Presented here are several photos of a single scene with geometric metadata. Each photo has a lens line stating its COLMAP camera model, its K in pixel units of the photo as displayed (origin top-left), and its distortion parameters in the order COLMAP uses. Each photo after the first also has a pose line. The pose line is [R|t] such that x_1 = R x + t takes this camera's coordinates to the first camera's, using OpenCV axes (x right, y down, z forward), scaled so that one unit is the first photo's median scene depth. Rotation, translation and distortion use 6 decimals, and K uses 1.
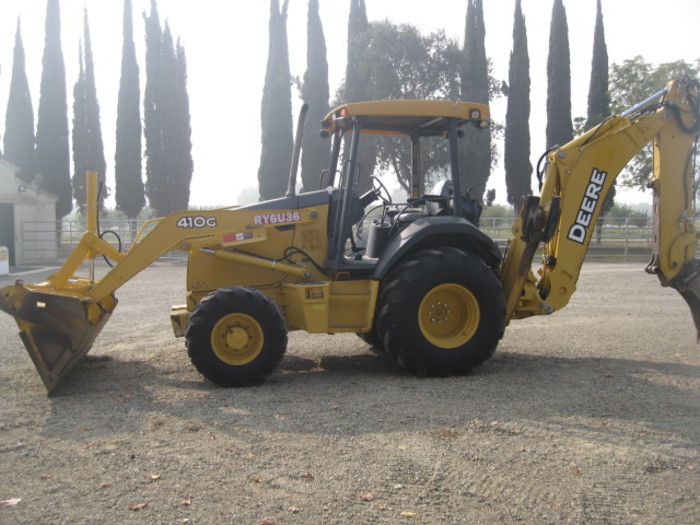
lens RADIAL K [[738.8, 0, 335.6], [0, 738.8, 260.8], [0, 0, 1]] dist [-0.141190, 0.046154]
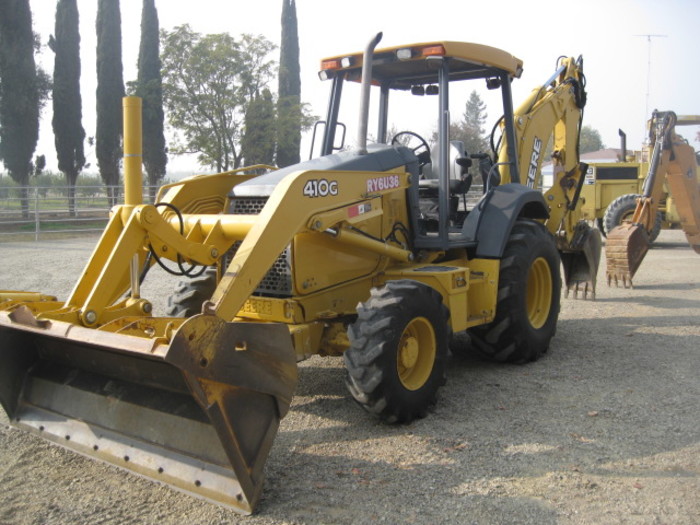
lens RADIAL K [[738.8, 0, 335.6], [0, 738.8, 260.8], [0, 0, 1]] dist [-0.141190, 0.046154]
pose [[0.718311, -0.065824, 0.692602, -0.149587], [0.036611, 0.997711, 0.056852, -0.005762], [-0.694759, -0.015480, 0.719076, 0.119182]]
